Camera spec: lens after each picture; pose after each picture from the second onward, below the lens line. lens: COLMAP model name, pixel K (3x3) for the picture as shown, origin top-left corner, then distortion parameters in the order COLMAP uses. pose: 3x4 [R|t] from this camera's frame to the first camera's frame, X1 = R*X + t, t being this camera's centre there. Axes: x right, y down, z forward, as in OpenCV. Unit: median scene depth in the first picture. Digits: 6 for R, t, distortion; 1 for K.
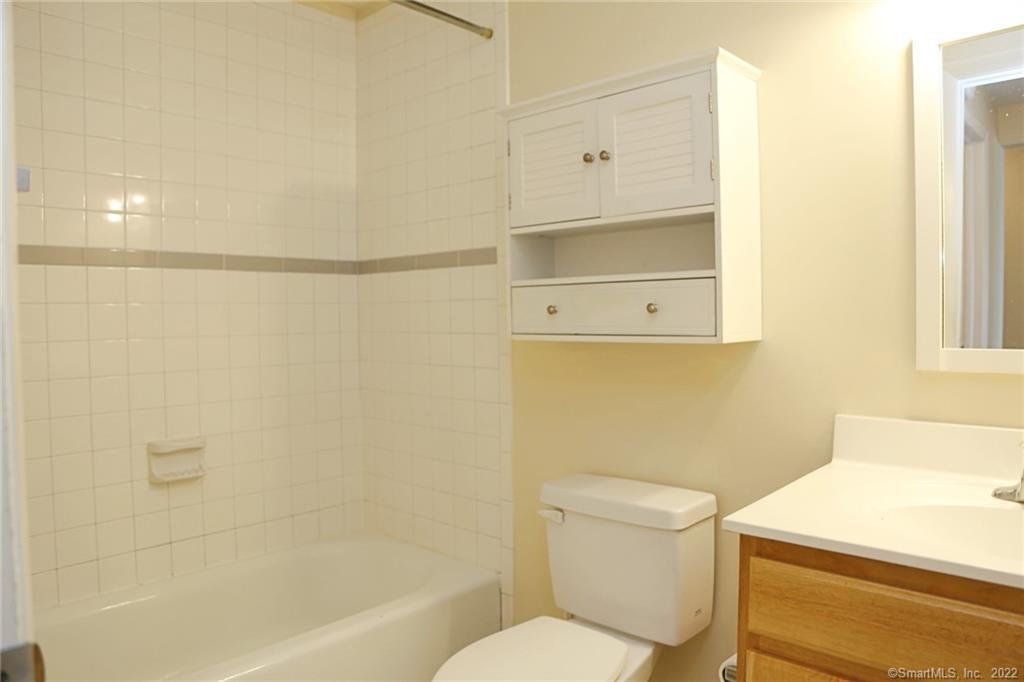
lens RADIAL K [[687.8, 0, 512.0], [0, 687.8, 341.0], [0, 0, 1]] dist [-0.103029, 0.070319]
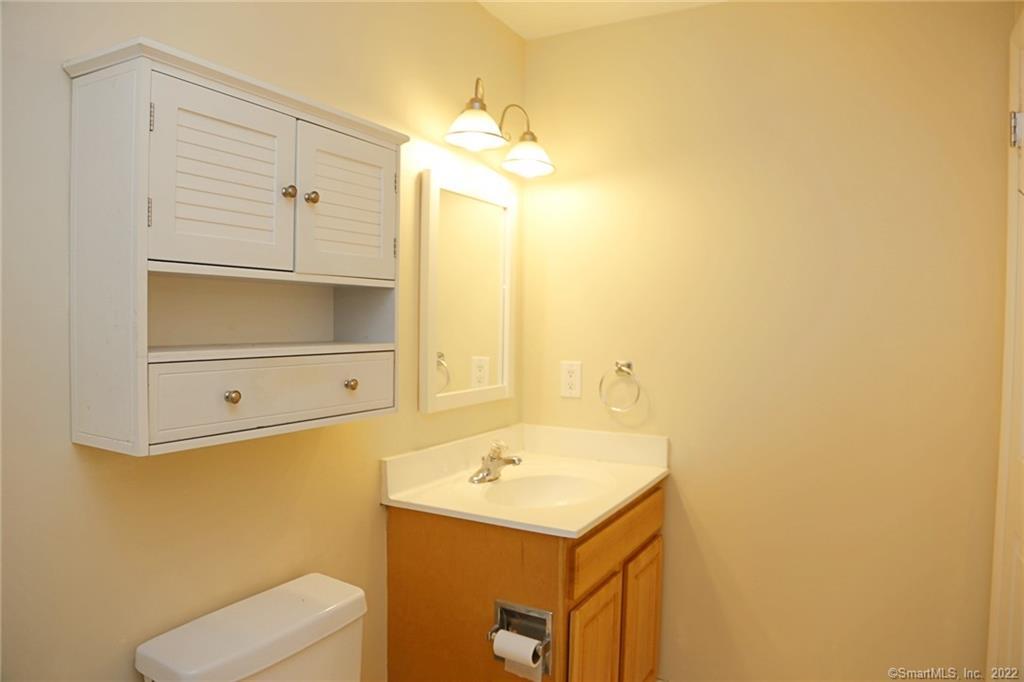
lens RADIAL K [[687.8, 0, 512.0], [0, 687.8, 341.0], [0, 0, 1]] dist [-0.103029, 0.070319]
pose [[-0.318403, 0.079710, 0.944598, -0.498404], [0.151981, 0.987861, -0.032132, -0.029833], [-0.935693, 0.133330, -0.326652, 0.760155]]
